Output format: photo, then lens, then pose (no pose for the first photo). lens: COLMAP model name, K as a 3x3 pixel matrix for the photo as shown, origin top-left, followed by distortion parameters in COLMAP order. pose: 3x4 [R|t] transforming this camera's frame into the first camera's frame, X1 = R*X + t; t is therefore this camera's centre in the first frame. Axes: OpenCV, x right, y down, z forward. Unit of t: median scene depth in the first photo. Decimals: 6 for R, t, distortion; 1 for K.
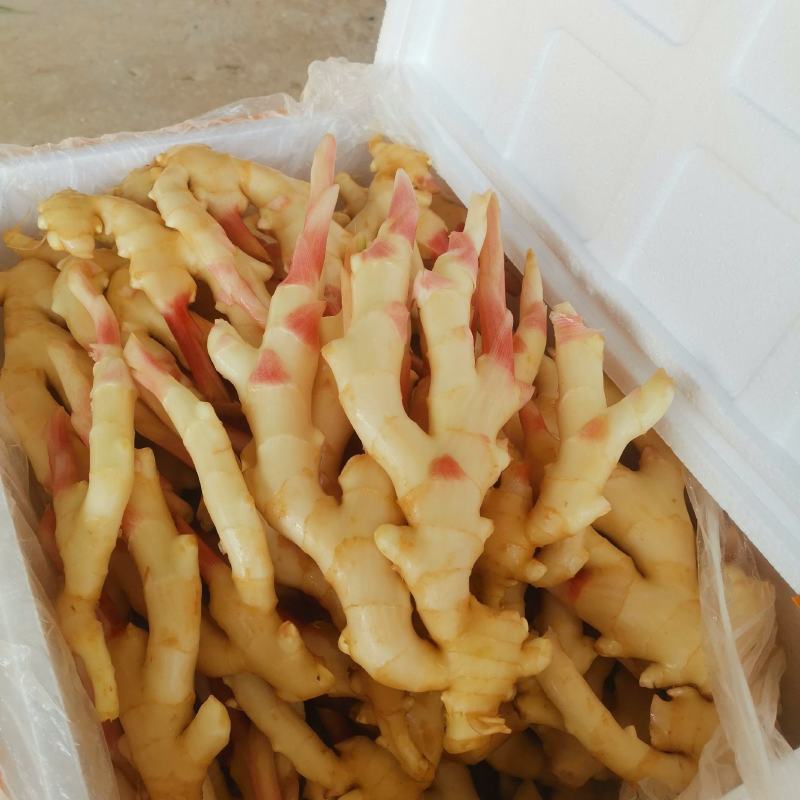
lens RADIAL K [[860.9, 0, 410.1], [0, 860.9, 463.7], [0, 0, 1]] dist [0.012743, 0.007149]
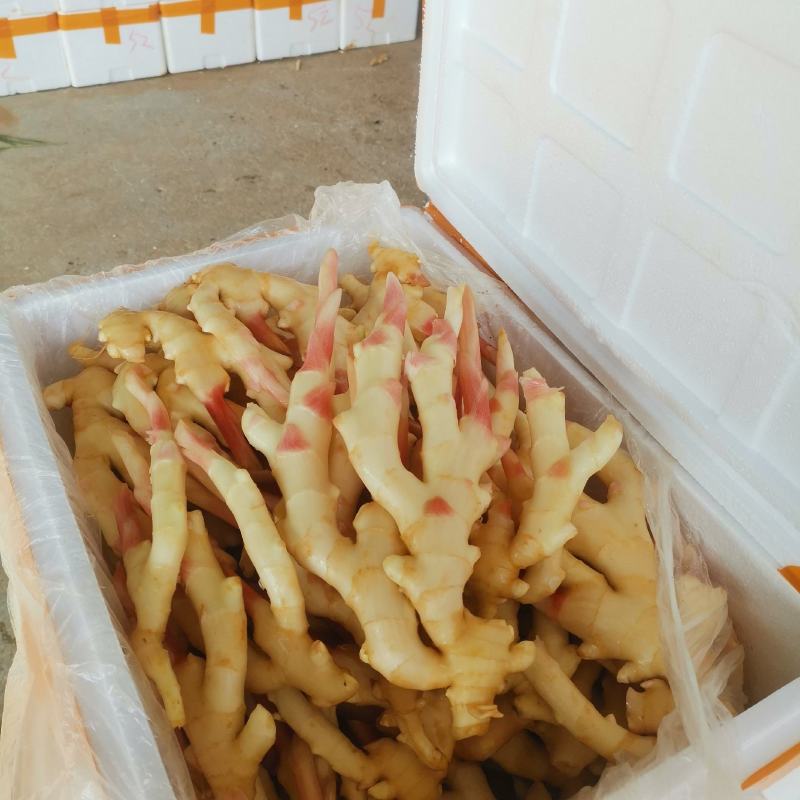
lens RADIAL K [[859.4, 0, 423.0], [0, 859.4, 452.0], [0, 0, 1]] dist [0.014868, 0.003871]
pose [[0.997162, -0.072561, -0.020078, 0.046961], [0.070122, 0.992188, -0.103175, 0.048509], [0.027408, 0.101474, 0.994461, -0.219808]]
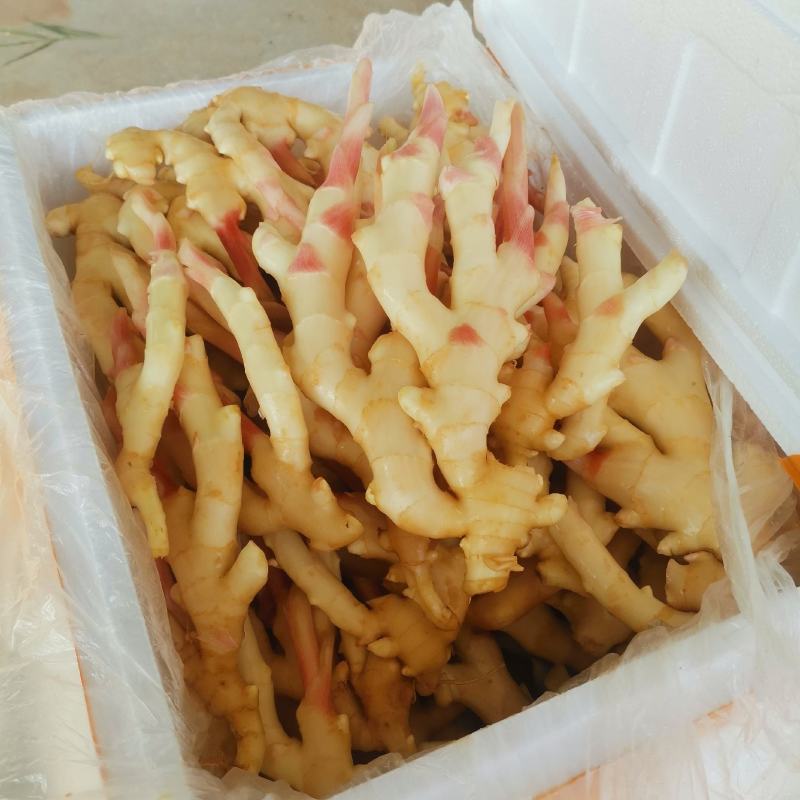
lens RADIAL K [[860.9, 0, 410.1], [0, 860.9, 463.7], [0, 0, 1]] dist [0.012743, 0.007149]
pose [[0.995956, -0.008756, -0.089411, 0.062644], [0.007278, 0.999832, -0.016843, 0.167166], [0.089544, 0.016124, 0.995852, -0.069486]]
